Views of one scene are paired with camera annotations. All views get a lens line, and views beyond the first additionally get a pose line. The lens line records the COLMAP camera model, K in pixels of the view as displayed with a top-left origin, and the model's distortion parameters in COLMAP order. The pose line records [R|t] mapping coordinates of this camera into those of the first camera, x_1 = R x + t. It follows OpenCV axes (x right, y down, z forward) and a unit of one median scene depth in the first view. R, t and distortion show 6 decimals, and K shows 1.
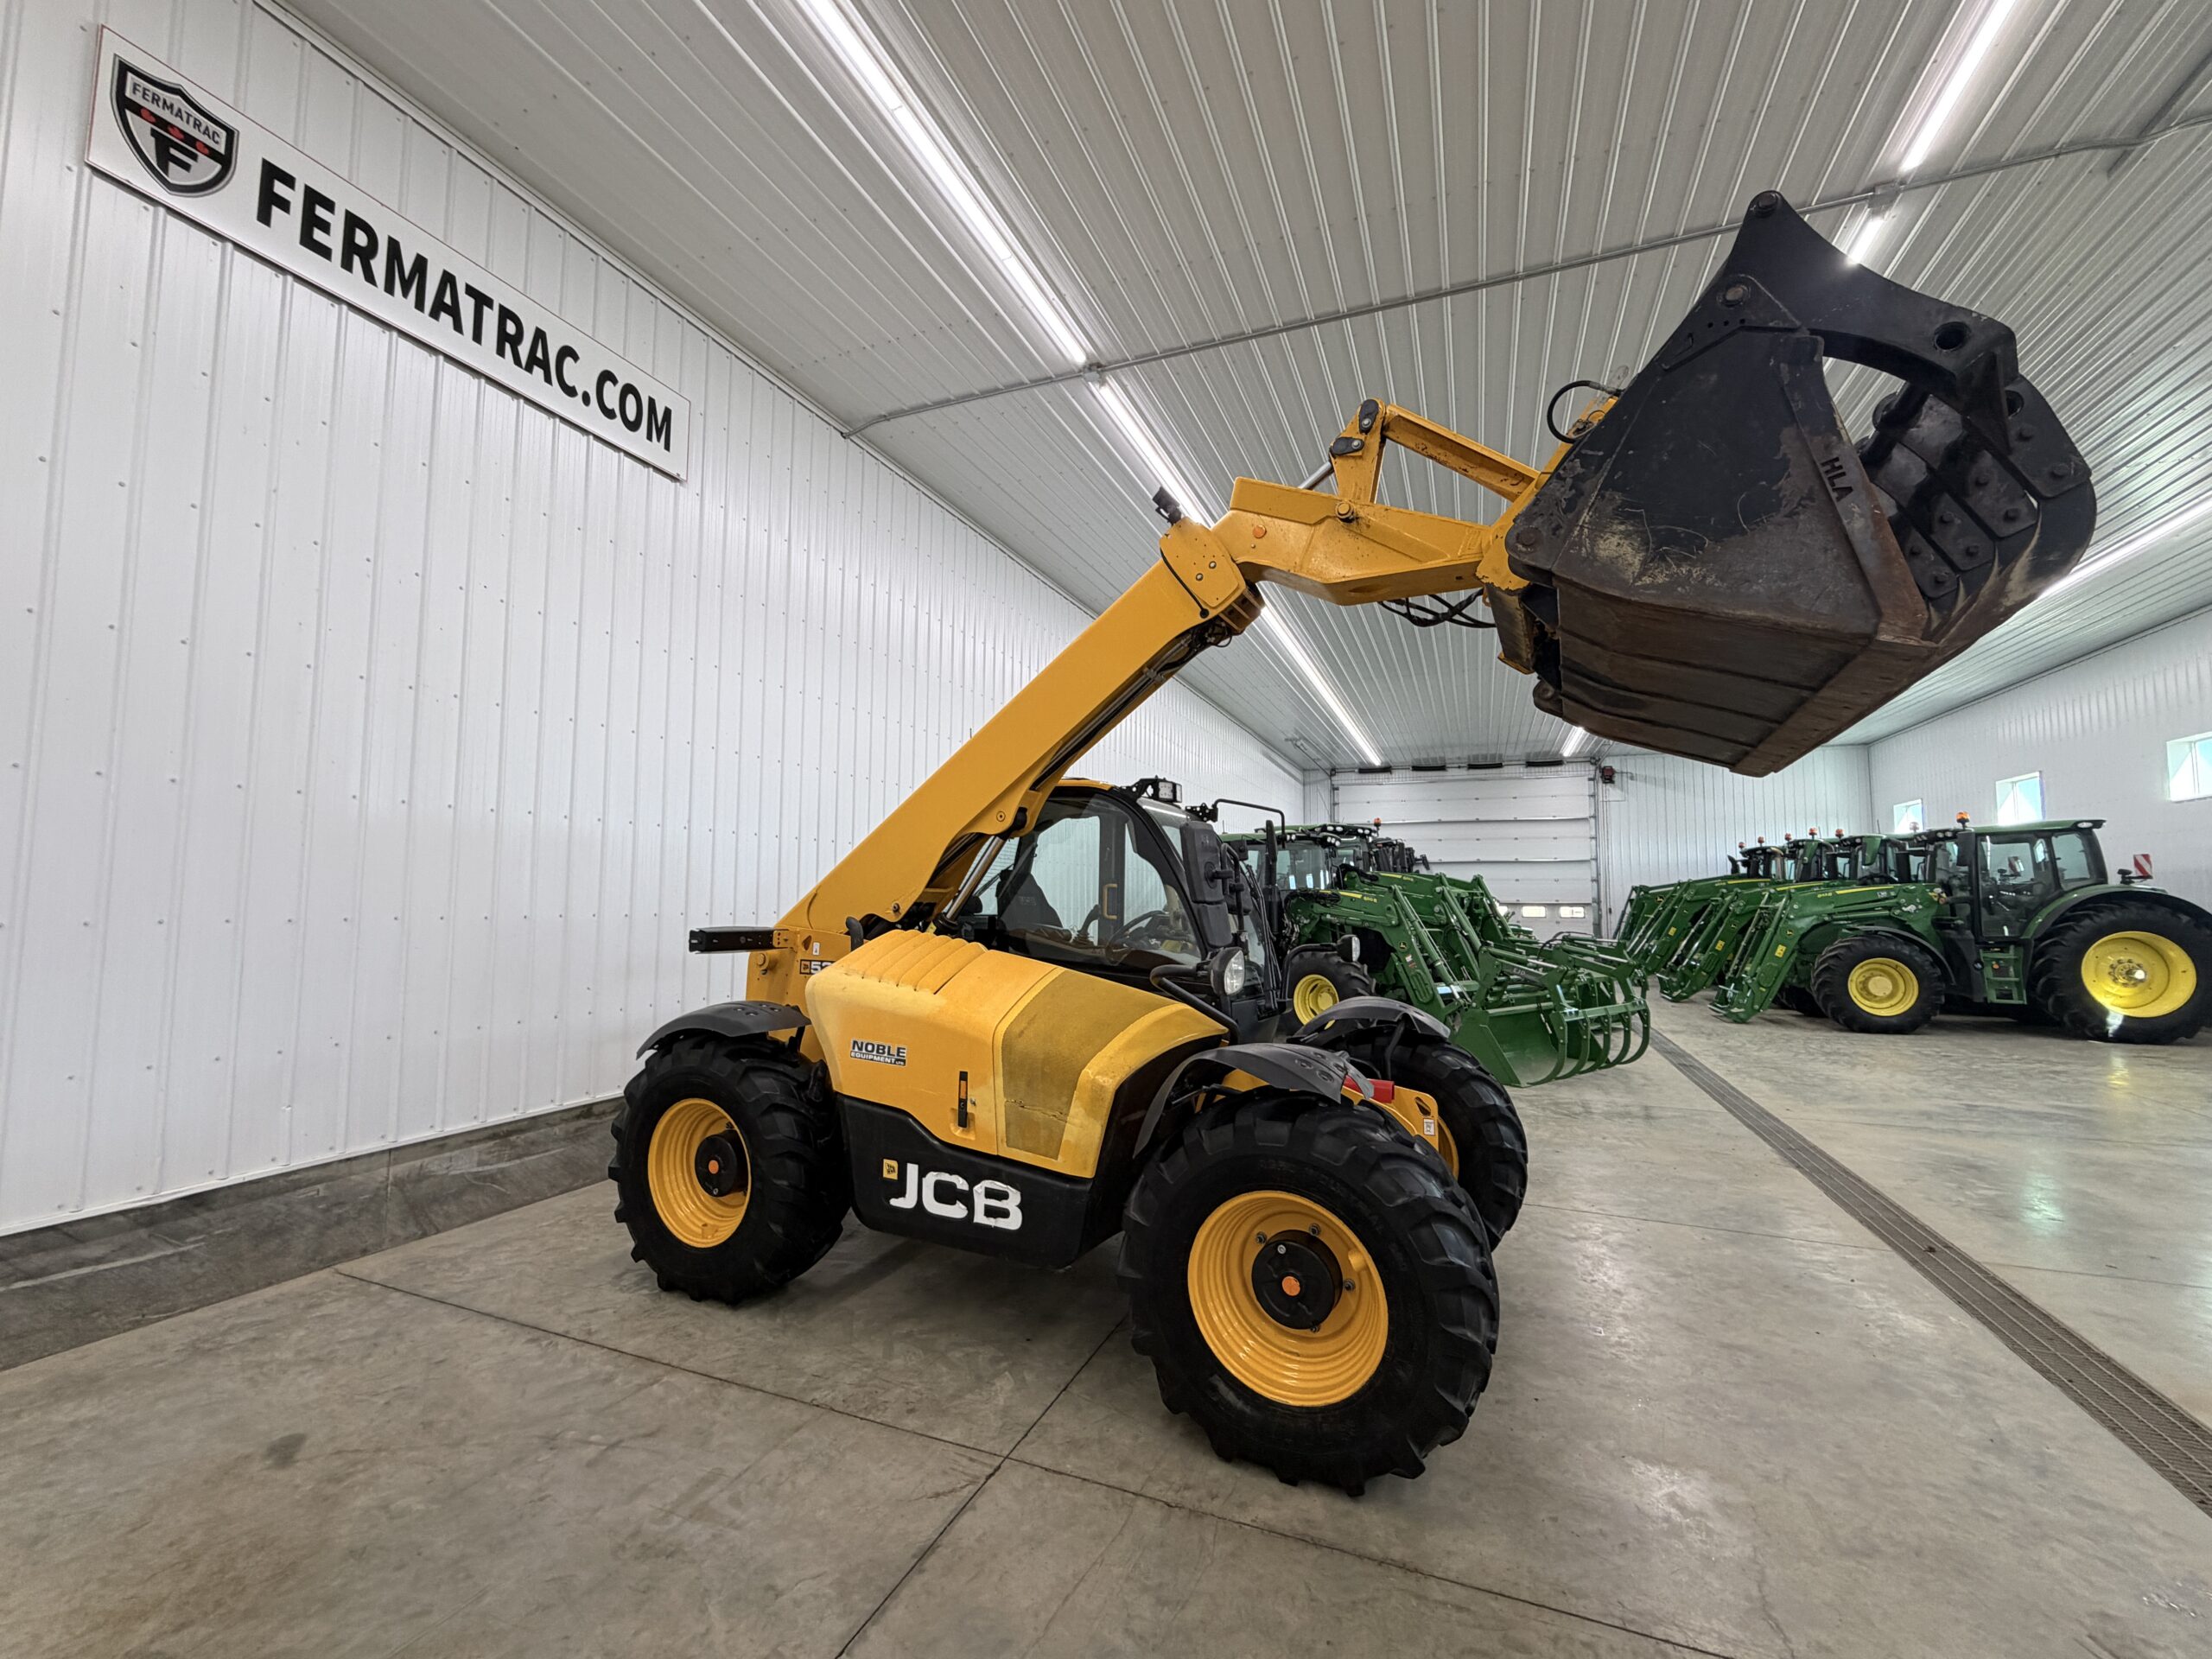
lens RADIAL K [[923.6, 0, 1106.0], [0, 923.6, 829.5], [0, 0, 1]] dist [0.002928, 0.000309]
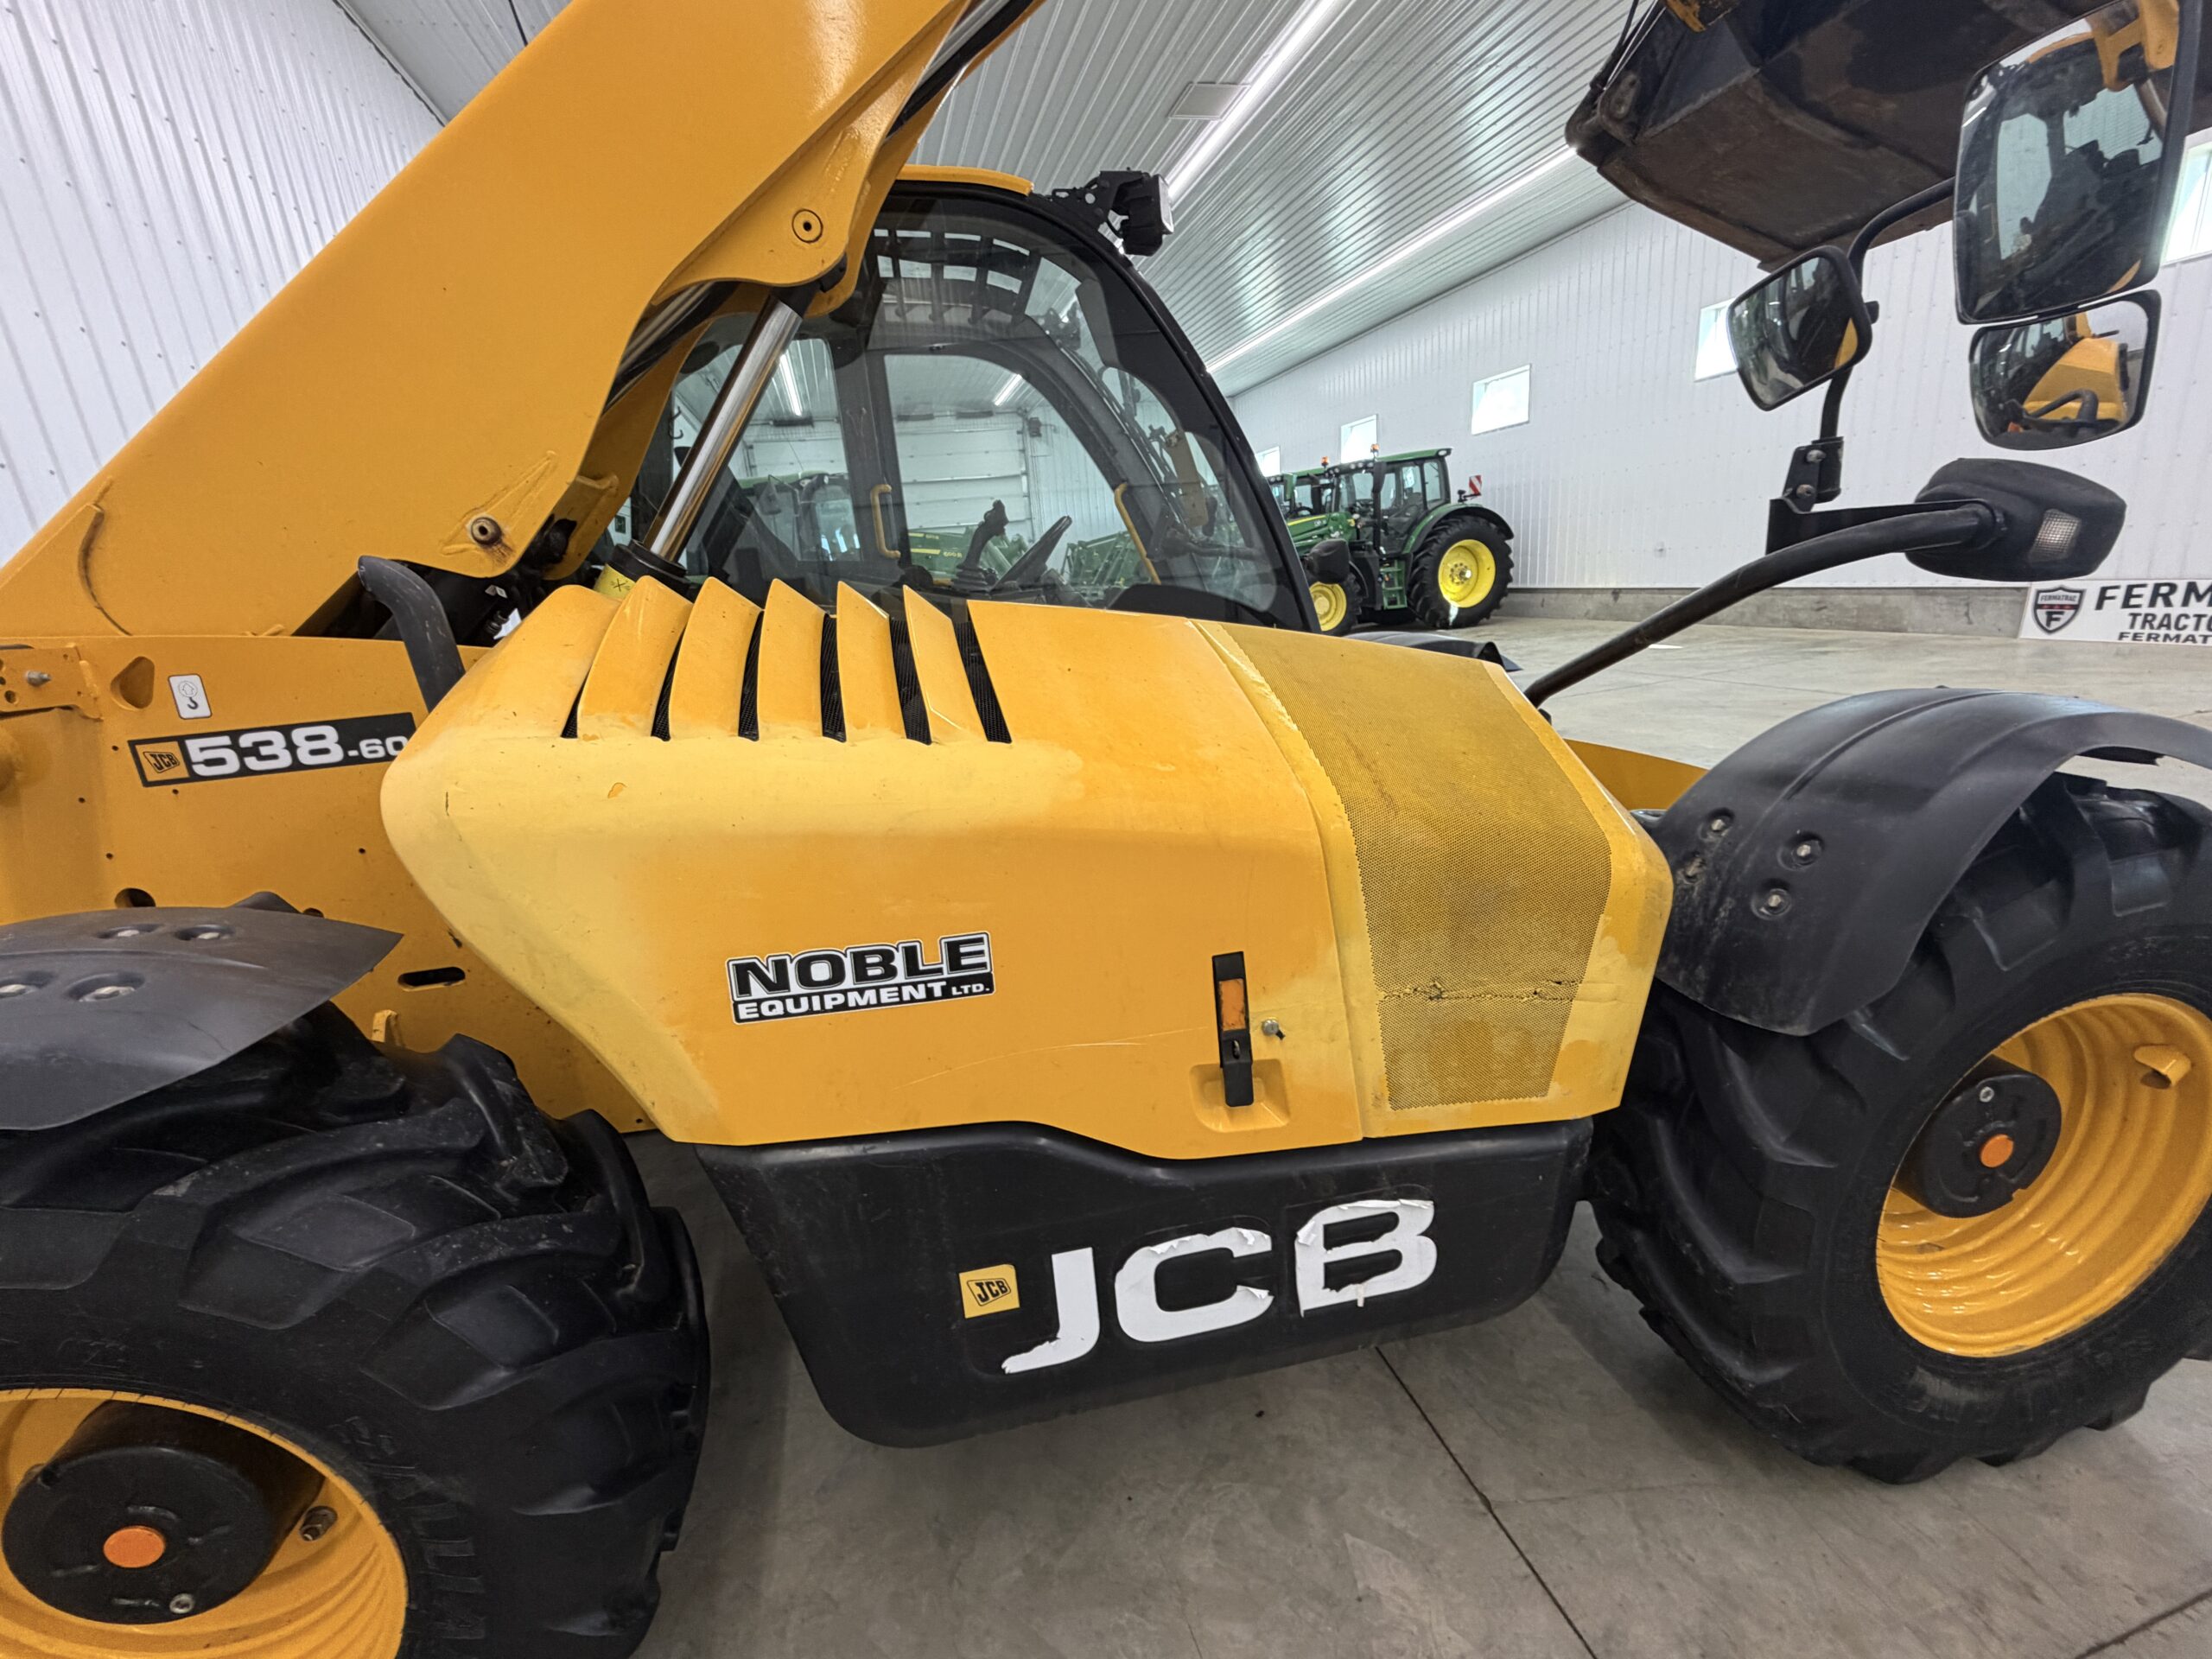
lens RADIAL K [[923.6, 0, 1106.0], [0, 923.6, 829.5], [0, 0, 1]] dist [0.002928, 0.000309]
pose [[0.790754, -0.239564, 0.563309, -0.332137], [0.045780, 0.940805, 0.335841, 0.105611], [-0.610420, -0.239779, 0.754913, 0.742491]]
